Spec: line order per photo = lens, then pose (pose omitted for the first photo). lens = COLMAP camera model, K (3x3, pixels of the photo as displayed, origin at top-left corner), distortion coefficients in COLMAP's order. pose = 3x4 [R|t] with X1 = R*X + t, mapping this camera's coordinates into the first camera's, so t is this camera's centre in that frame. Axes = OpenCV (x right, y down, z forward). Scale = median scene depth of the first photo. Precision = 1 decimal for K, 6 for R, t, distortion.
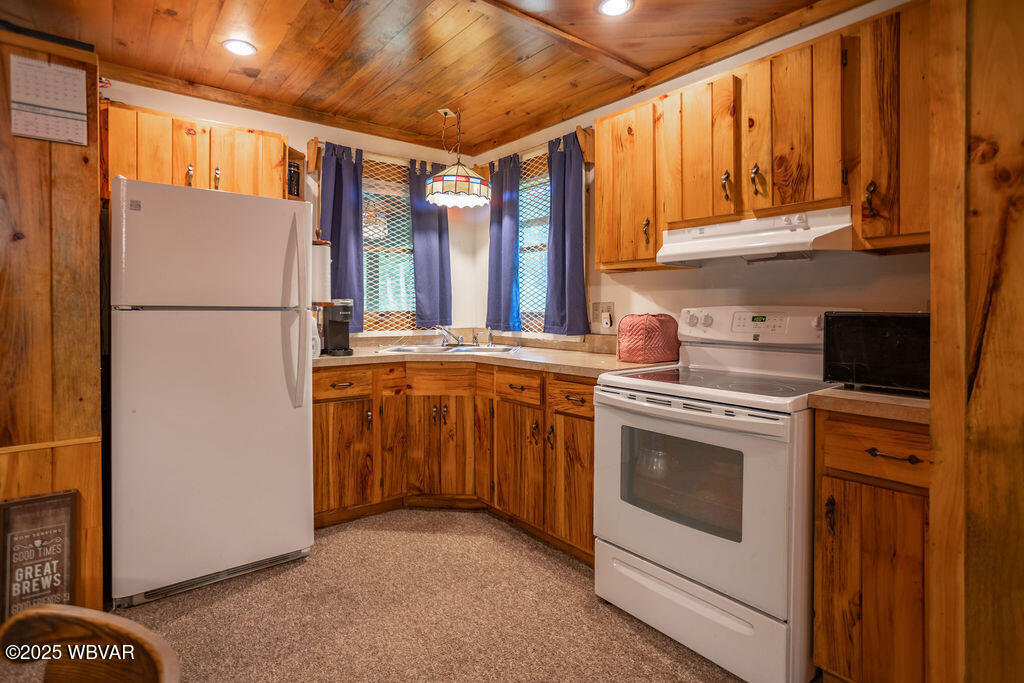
lens RADIAL K [[525.2, 0, 485.3], [0, 525.2, 309.7], [0, 0, 1]] dist [-0.028938, 0.007126]
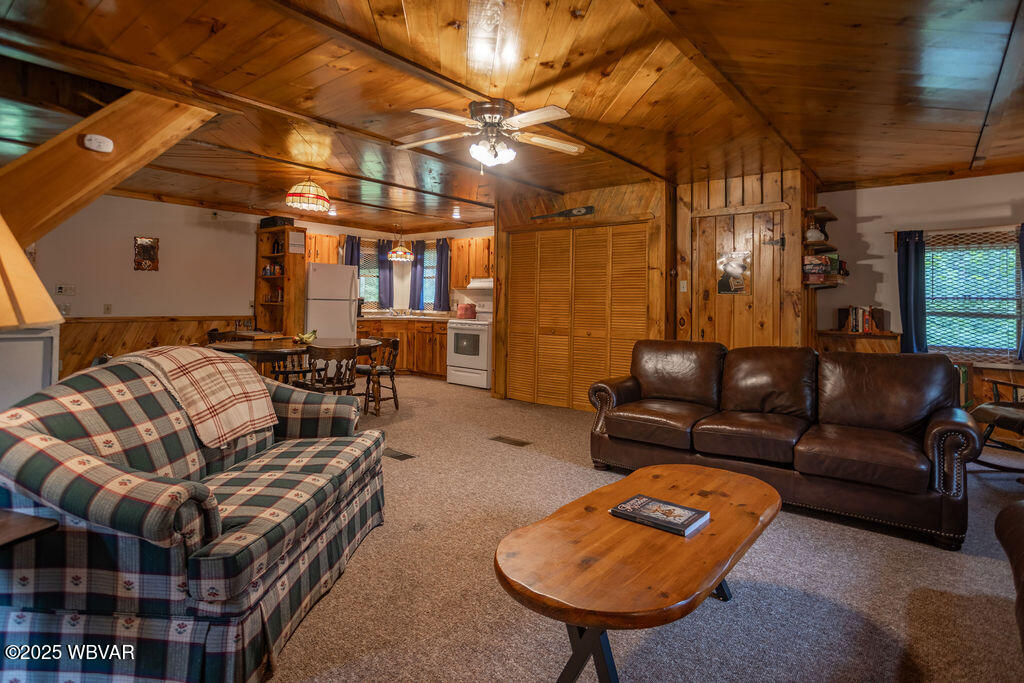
lens RADIAL K [[525.2, 0, 565.1], [0, 525.2, 296.1], [0, 0, 1]] dist [-0.028938, 0.007126]
pose [[0.936458, 0.019693, 0.350226, -0.226657], [-0.015393, 0.999768, -0.015057, 0.000905], [-0.350441, 0.008709, 0.936544, -2.015702]]
